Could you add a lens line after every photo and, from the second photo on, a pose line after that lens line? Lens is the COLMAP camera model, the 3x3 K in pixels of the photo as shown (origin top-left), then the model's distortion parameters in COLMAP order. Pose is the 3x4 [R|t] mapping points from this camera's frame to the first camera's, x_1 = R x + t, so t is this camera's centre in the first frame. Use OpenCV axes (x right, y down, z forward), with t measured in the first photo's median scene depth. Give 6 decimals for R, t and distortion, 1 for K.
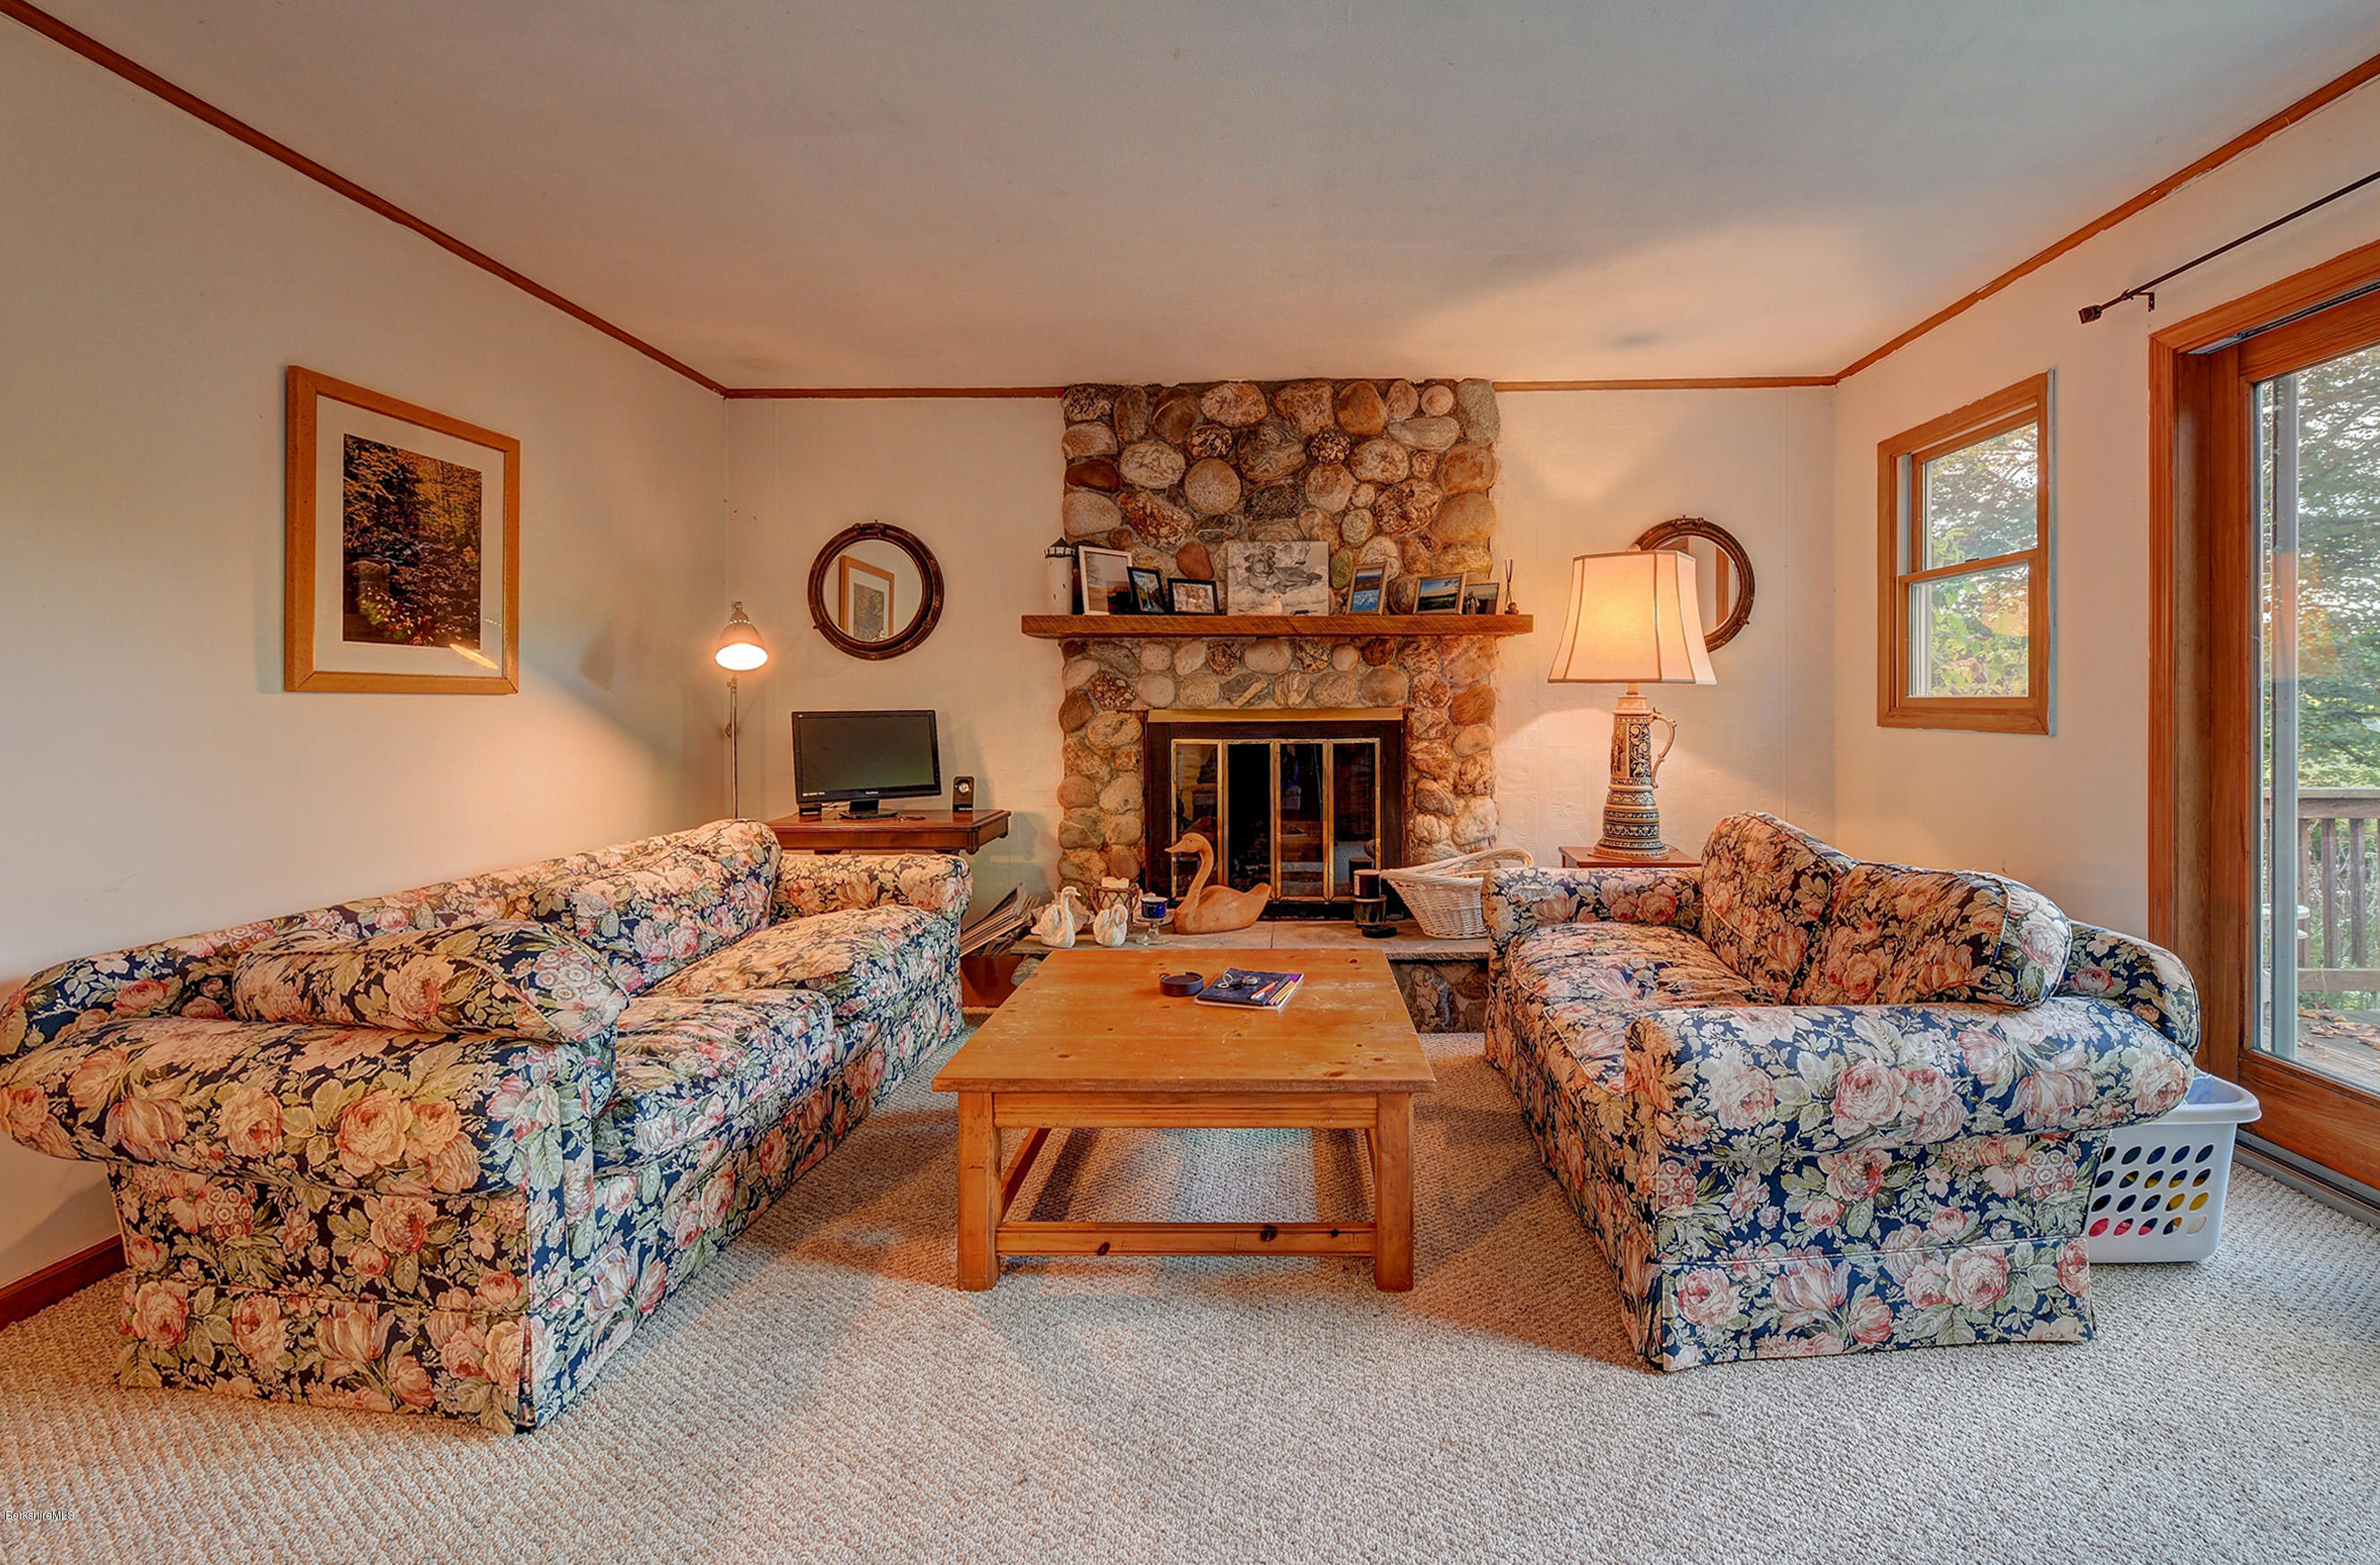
lens RADIAL K [[979.0, 0, 1335.7], [0, 979.0, 702.9], [0, 0, 1]] dist [0.001413, -0.000867]
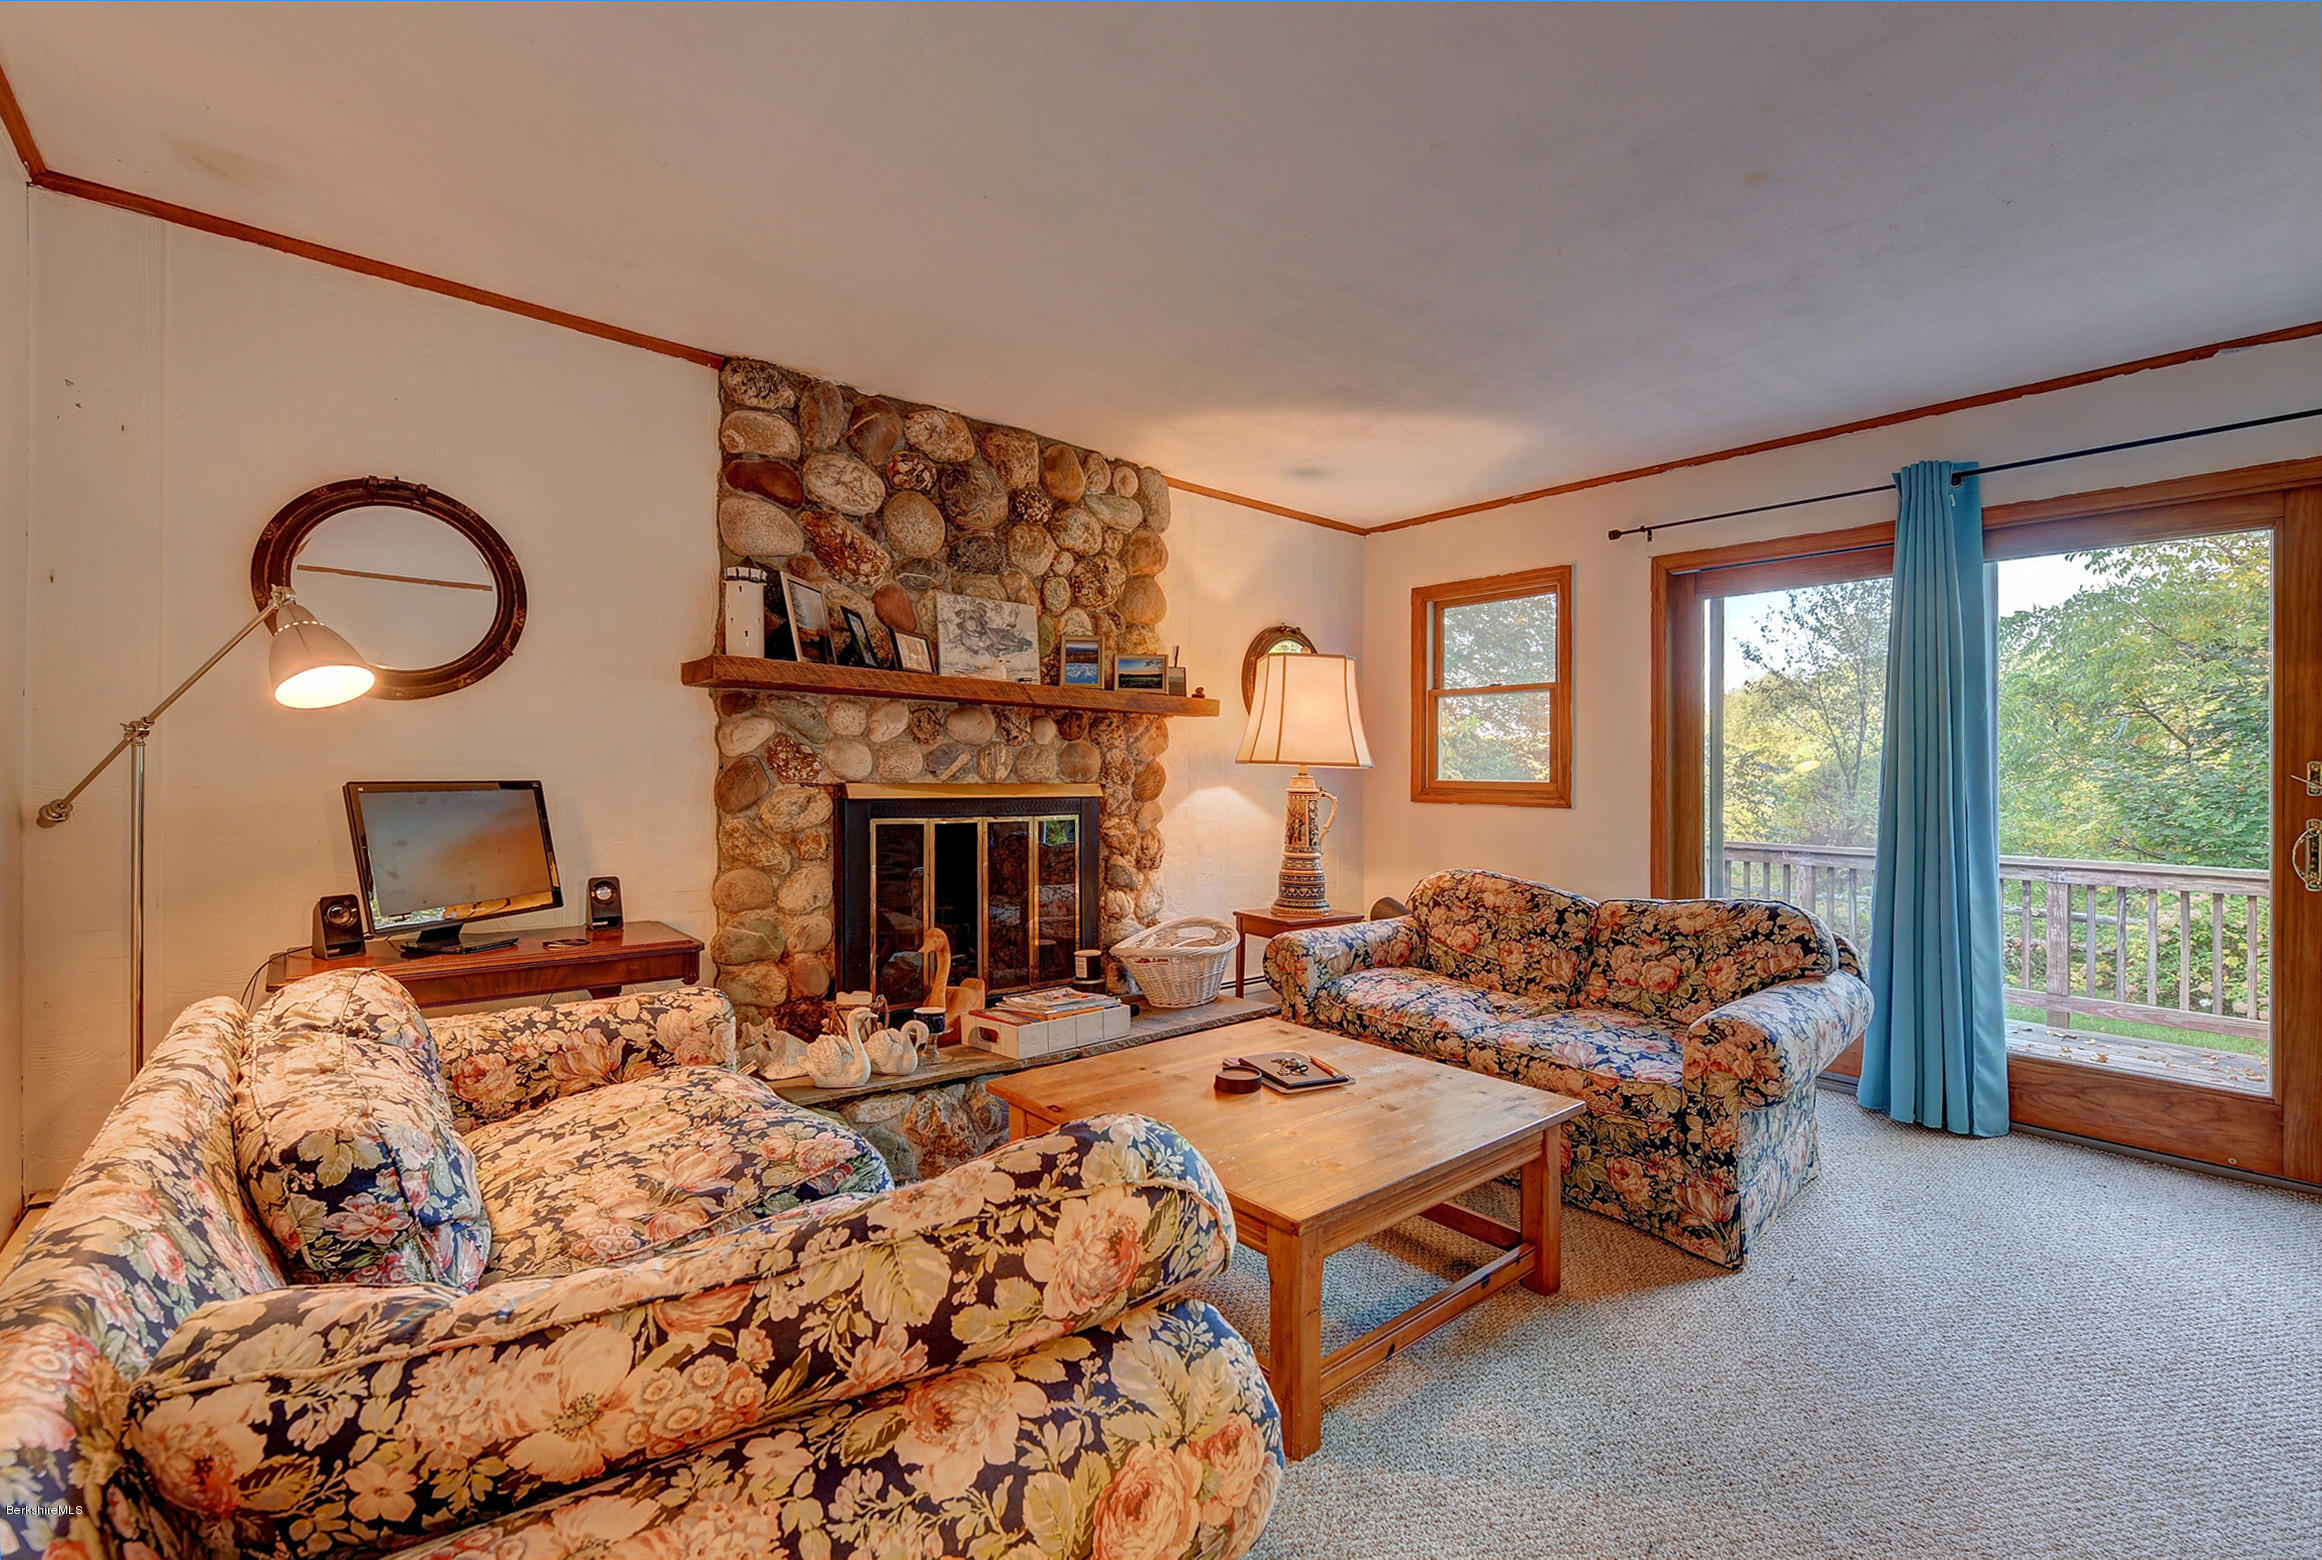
lens RADIAL K [[955.2, 0, 1199.1], [0, 955.2, 772.8], [0, 0, 1]] dist [0.001413, -0.000867]
pose [[0.755403, 0.017748, 0.655021, -0.486774], [-0.016474, 0.999832, -0.008091, -0.000321], [-0.655054, -0.004679, 0.755568, 0.202374]]
